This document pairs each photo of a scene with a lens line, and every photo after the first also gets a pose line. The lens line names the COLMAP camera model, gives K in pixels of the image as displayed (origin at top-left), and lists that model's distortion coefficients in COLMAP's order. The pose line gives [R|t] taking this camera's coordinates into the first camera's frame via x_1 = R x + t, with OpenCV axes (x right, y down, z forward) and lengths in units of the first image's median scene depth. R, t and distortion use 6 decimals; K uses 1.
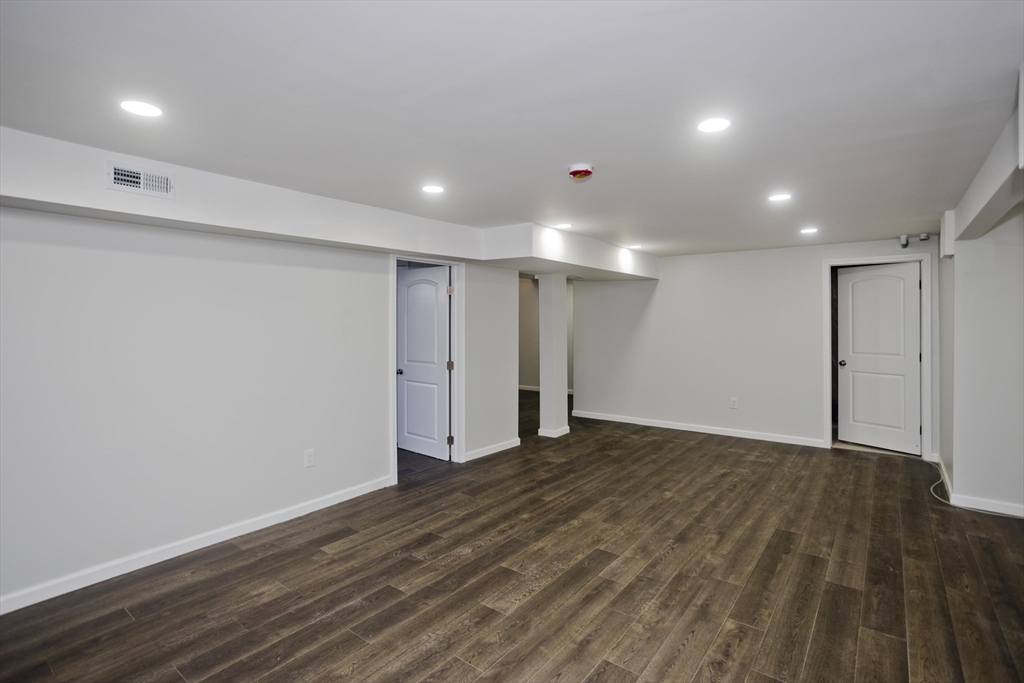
lens RADIAL K [[504.5, 0, 510.8], [0, 504.5, 327.7], [0, 0, 1]] dist [-0.036344, 0.019790]
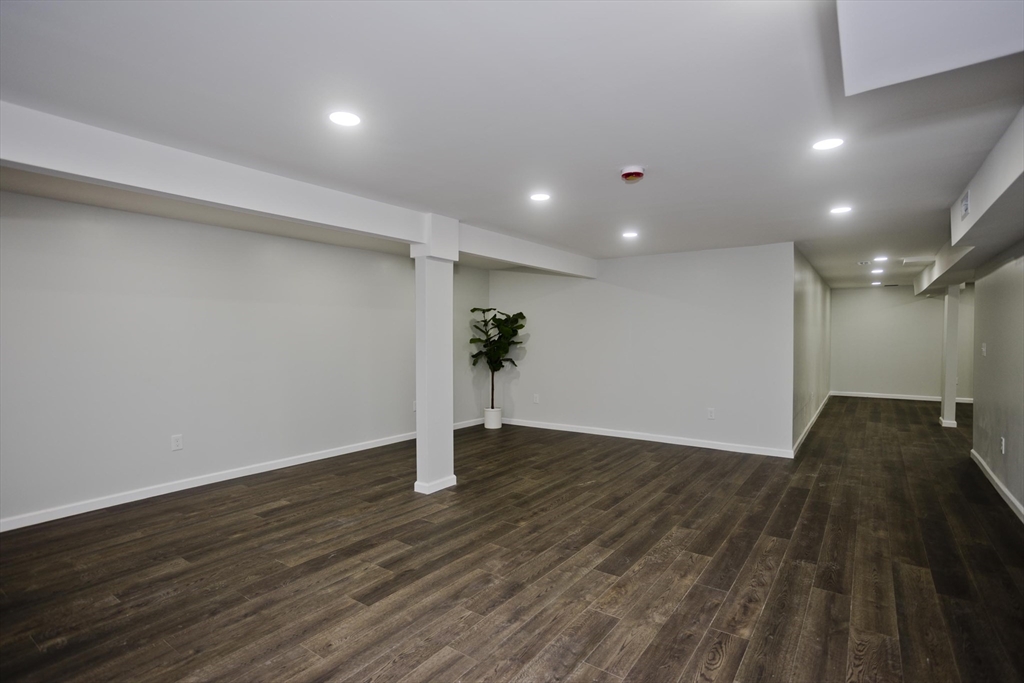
lens RADIAL K [[504.5, 0, 510.8], [0, 504.5, 327.7], [0, 0, 1]] dist [-0.036344, 0.019790]
pose [[-0.999791, 0.002824, -0.020251, 0.388873], [0.002882, 0.999992, -0.002831, 0.013414], [0.020243, -0.002889, -0.999791, 1.927913]]
